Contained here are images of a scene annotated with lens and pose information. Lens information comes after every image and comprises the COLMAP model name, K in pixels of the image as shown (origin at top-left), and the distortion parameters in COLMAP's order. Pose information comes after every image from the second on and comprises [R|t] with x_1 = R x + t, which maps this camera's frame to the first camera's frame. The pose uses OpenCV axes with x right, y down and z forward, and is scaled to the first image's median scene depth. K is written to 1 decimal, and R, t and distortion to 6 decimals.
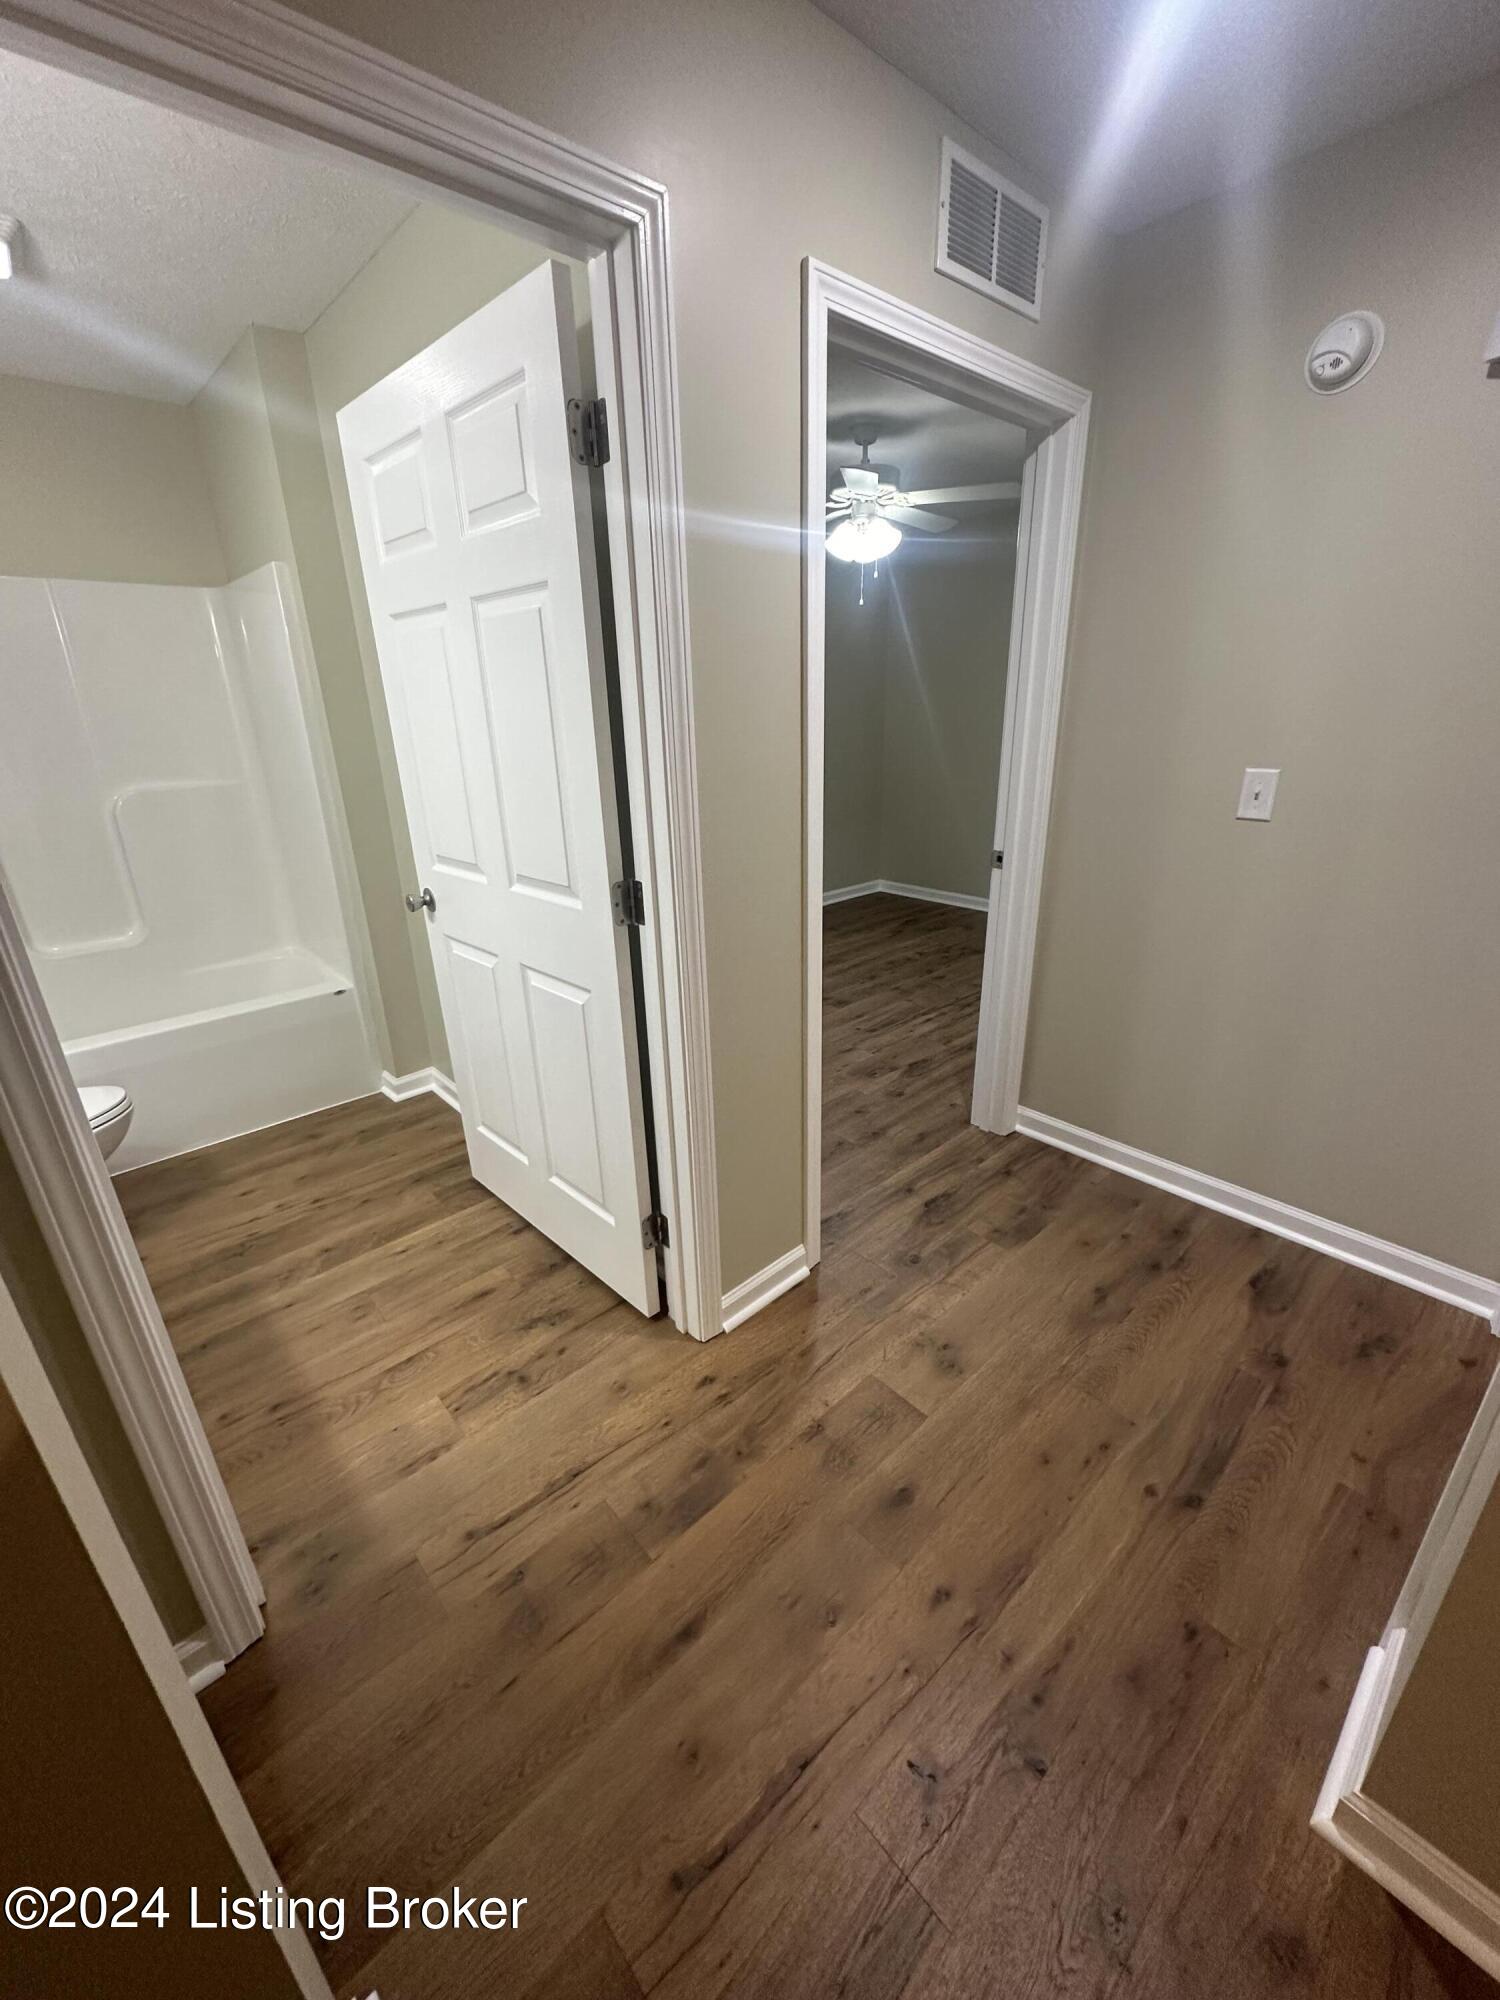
lens RADIAL K [[792.9, 0, 753.5], [0, 792.9, 1004.5], [0, 0, 1]] dist [-0.000381, 0.000046]
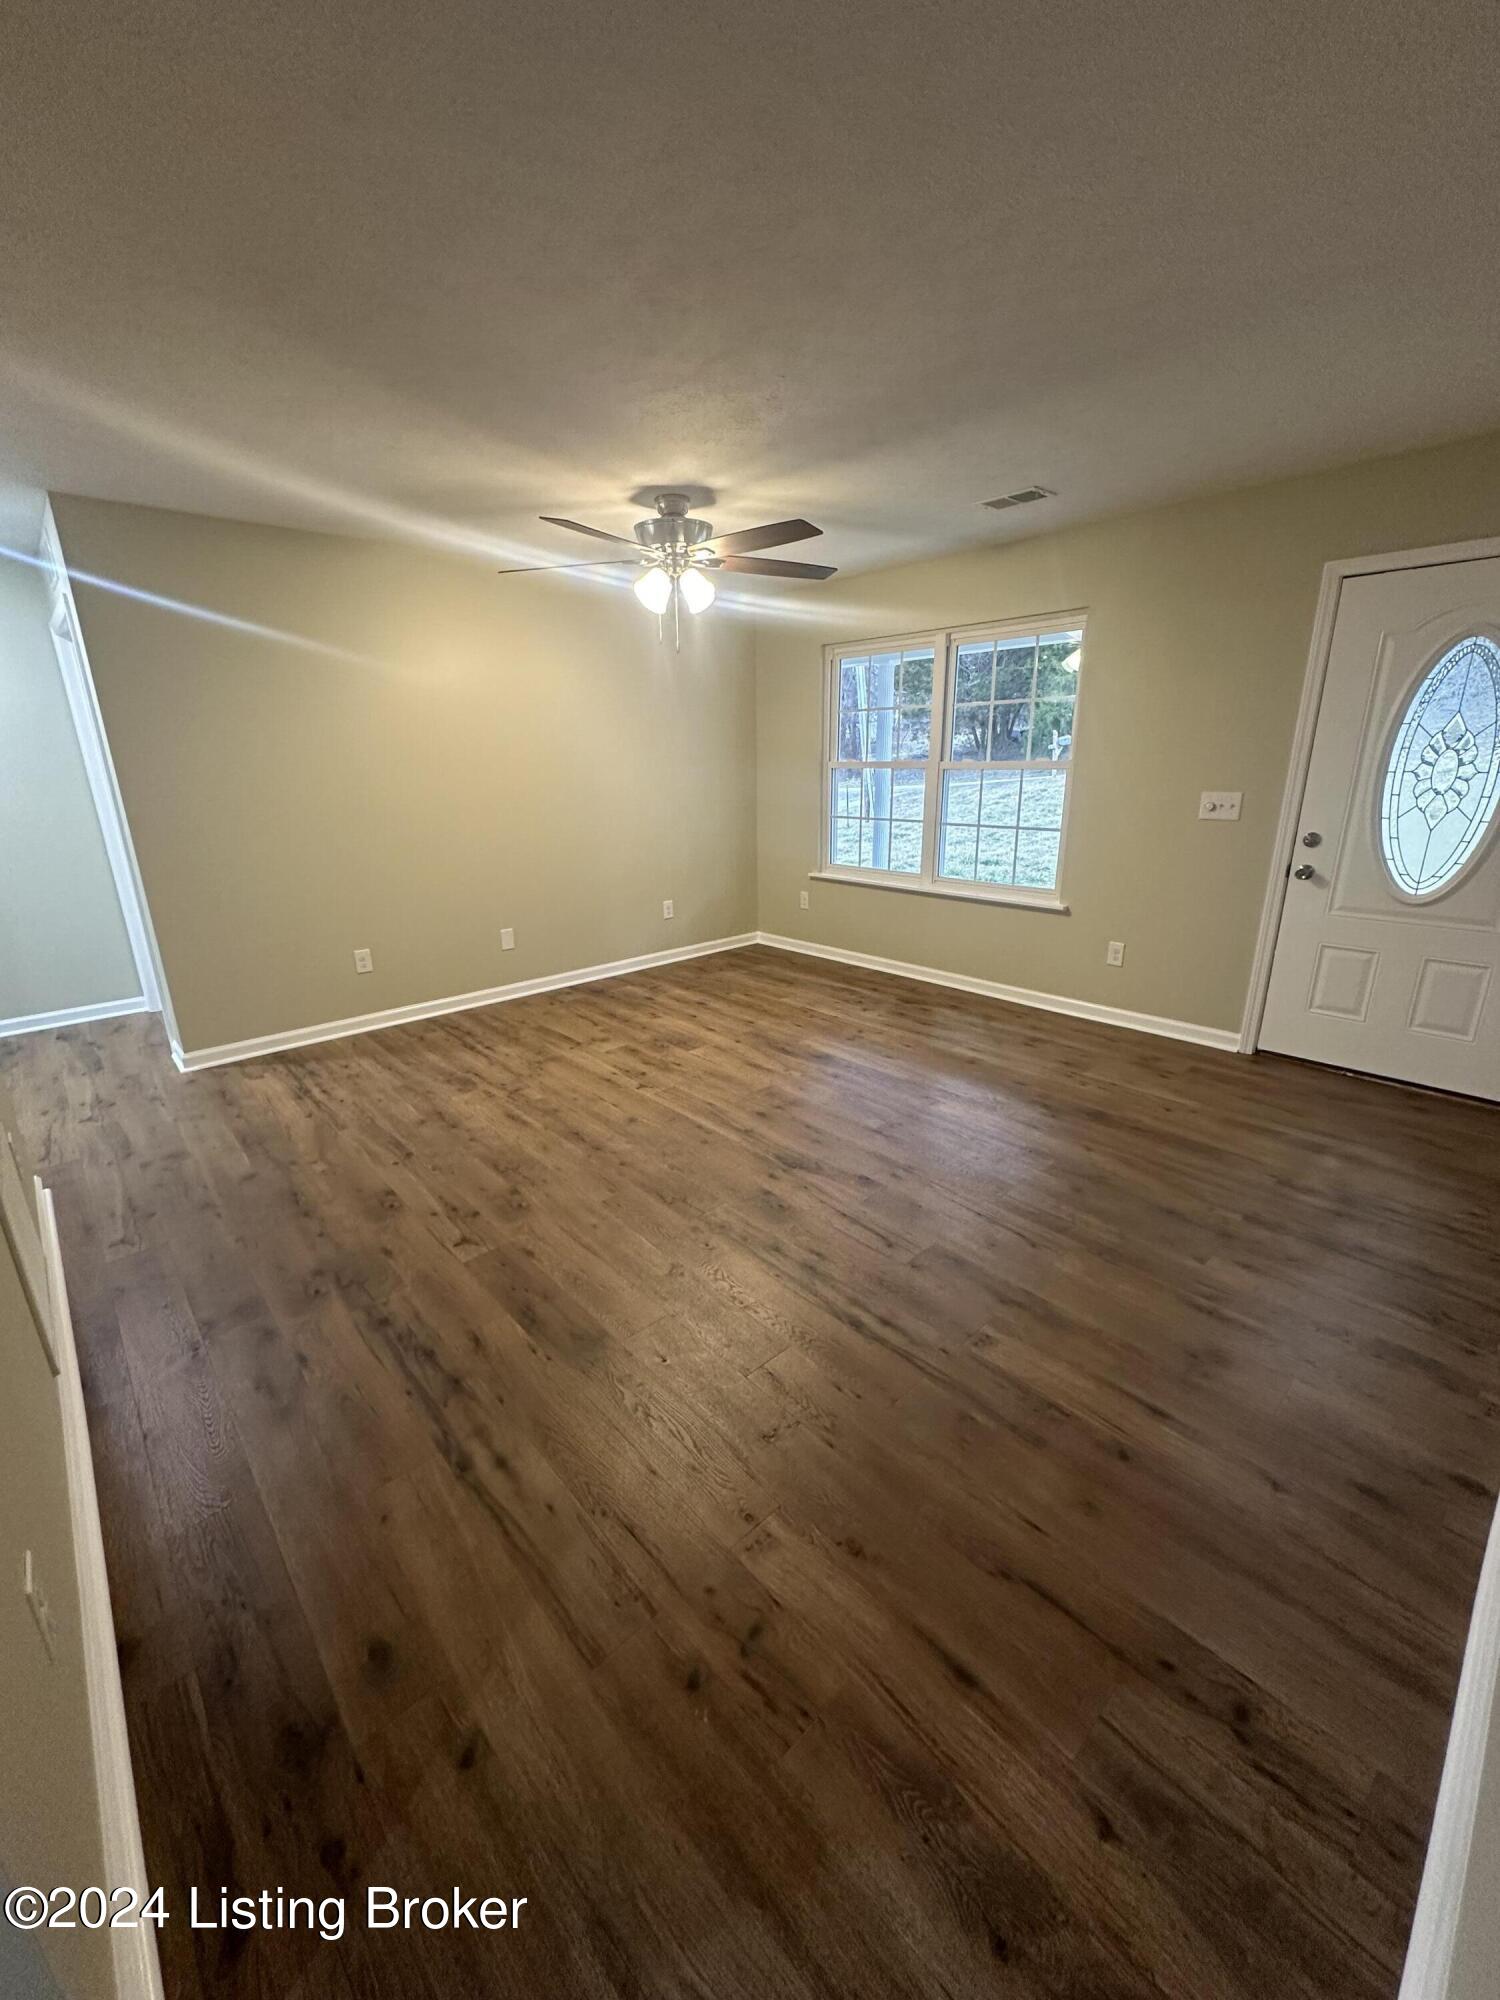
lens RADIAL K [[792.9, 0, 751.7], [0, 792.9, 997.2], [0, 0, 1]] dist [-0.000381, 0.000046]
pose [[-0.003566, -0.270514, 0.962709, -2.015617], [0.371076, 0.893621, 0.252476, 0.588783], [-0.928596, 0.358139, 0.097195, -1.410789]]
